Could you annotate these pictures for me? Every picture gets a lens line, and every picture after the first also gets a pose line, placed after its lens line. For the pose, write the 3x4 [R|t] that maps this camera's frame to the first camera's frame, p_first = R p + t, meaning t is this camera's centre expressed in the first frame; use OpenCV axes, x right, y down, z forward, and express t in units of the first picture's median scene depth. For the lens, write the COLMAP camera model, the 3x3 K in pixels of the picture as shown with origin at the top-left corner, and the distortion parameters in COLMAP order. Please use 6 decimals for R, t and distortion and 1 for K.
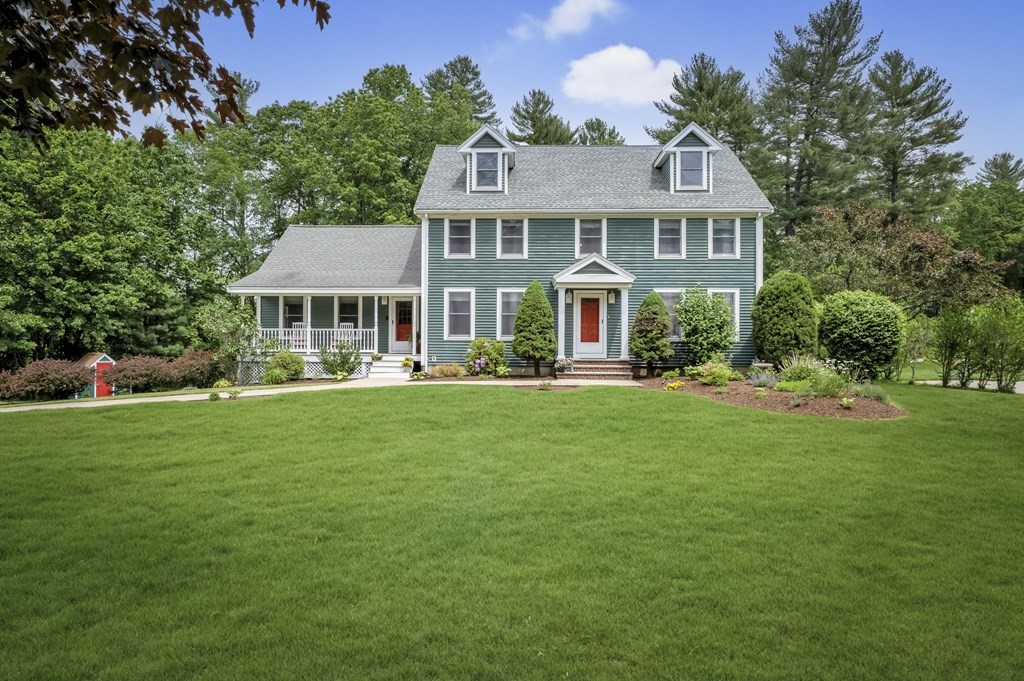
lens RADIAL K [[510.5, 0, 512.1], [0, 510.5, 330.3], [0, 0, 1]] dist [-0.000789, -0.000240]
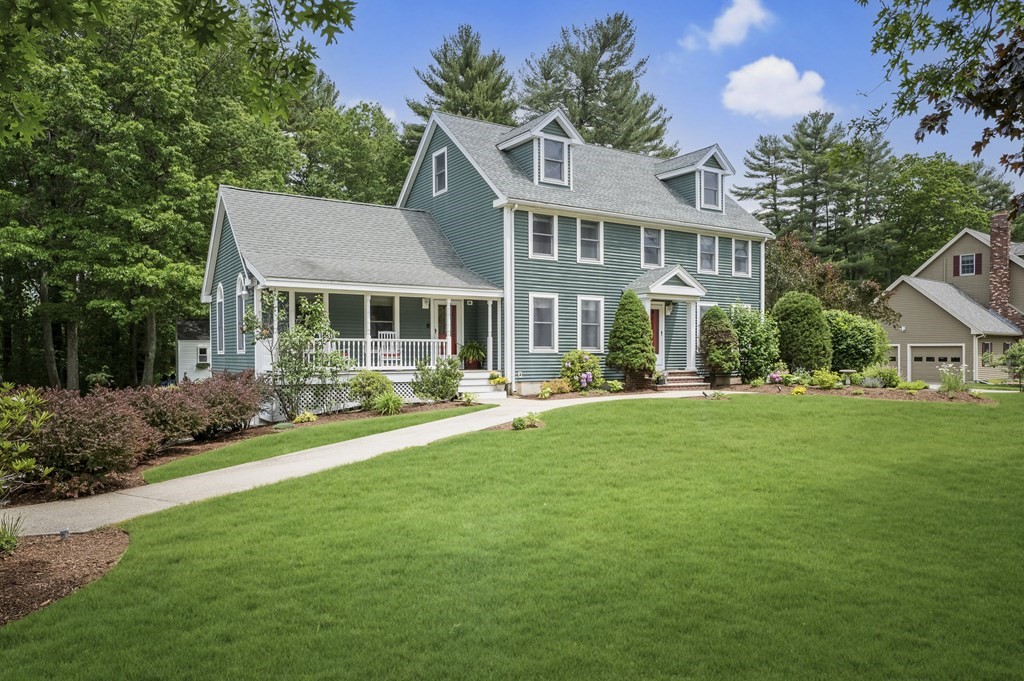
lens RADIAL K [[699.2, 0, 512.1], [0, 699.2, 351.2], [0, 0, 1]] dist [0.006492, 0.002297]
pose [[0.825003, -0.005972, 0.565097, -0.828214], [-0.005709, 0.999805, 0.018900, -0.005664], [-0.565100, -0.018819, 0.824808, 0.037442]]
